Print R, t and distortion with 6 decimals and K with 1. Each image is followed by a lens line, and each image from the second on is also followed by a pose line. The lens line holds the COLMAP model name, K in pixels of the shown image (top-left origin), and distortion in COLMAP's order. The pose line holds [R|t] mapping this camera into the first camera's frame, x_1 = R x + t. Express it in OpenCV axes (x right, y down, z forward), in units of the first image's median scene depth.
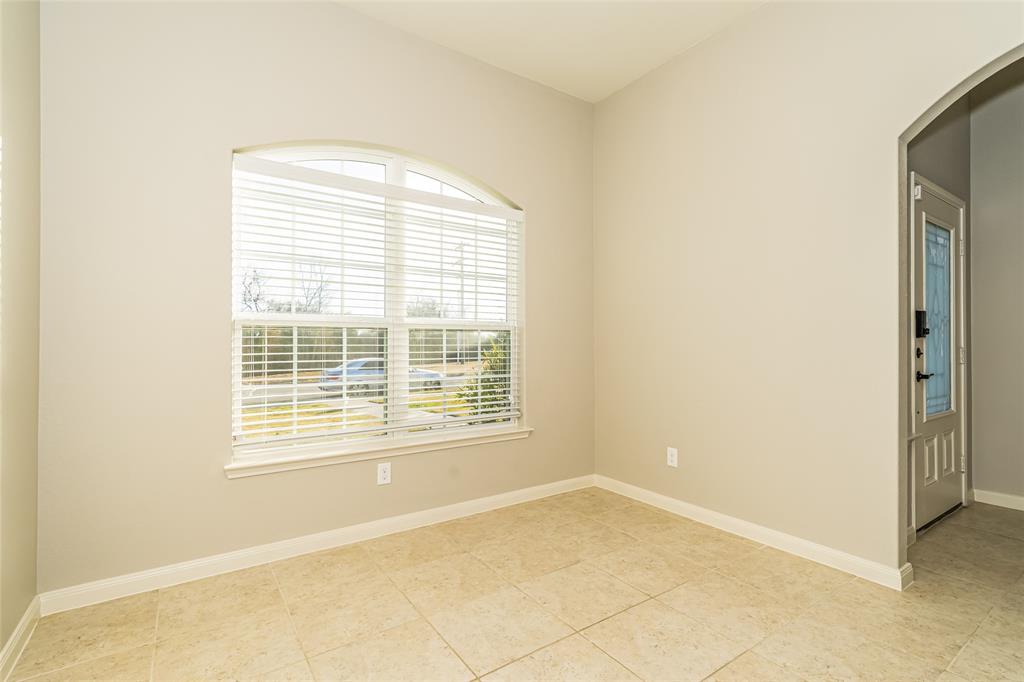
lens RADIAL K [[472.9, 0, 510.6], [0, 472.9, 343.7], [0, 0, 1]] dist [-0.009907, -0.000141]
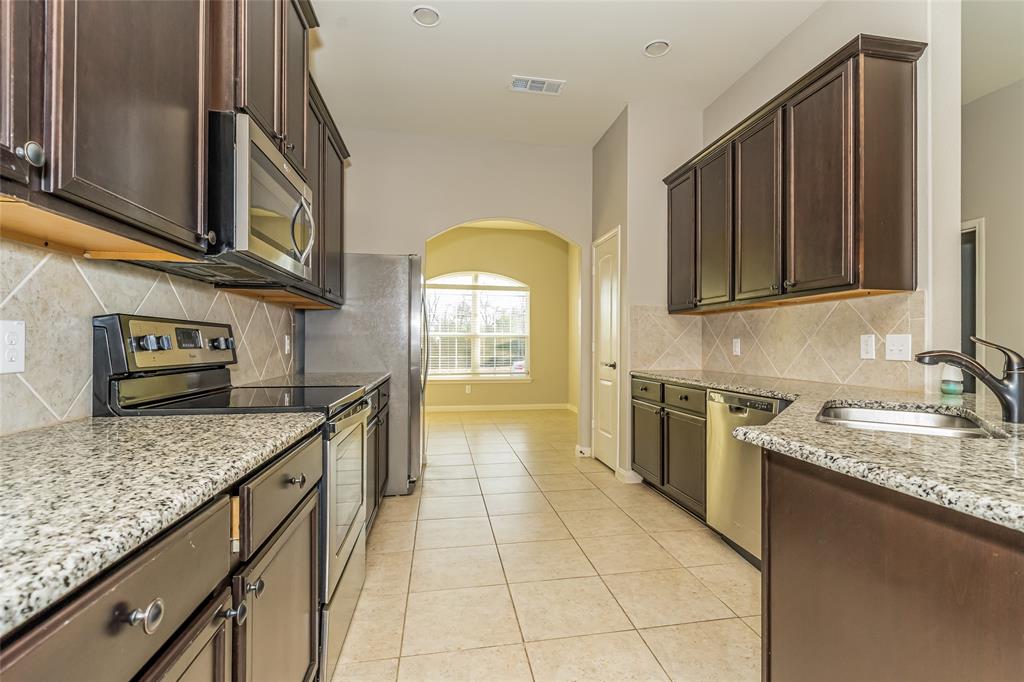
lens RADIAL K [[472.5, 0, 515.3], [0, 472.5, 341.6], [0, 0, 1]] dist [0.000685, -0.000041]
pose [[0.907321, -0.002957, -0.420428, 0.910558], [0.002930, 0.999995, -0.000710, -0.003477], [0.420428, -0.000587, 0.907326, -1.112899]]
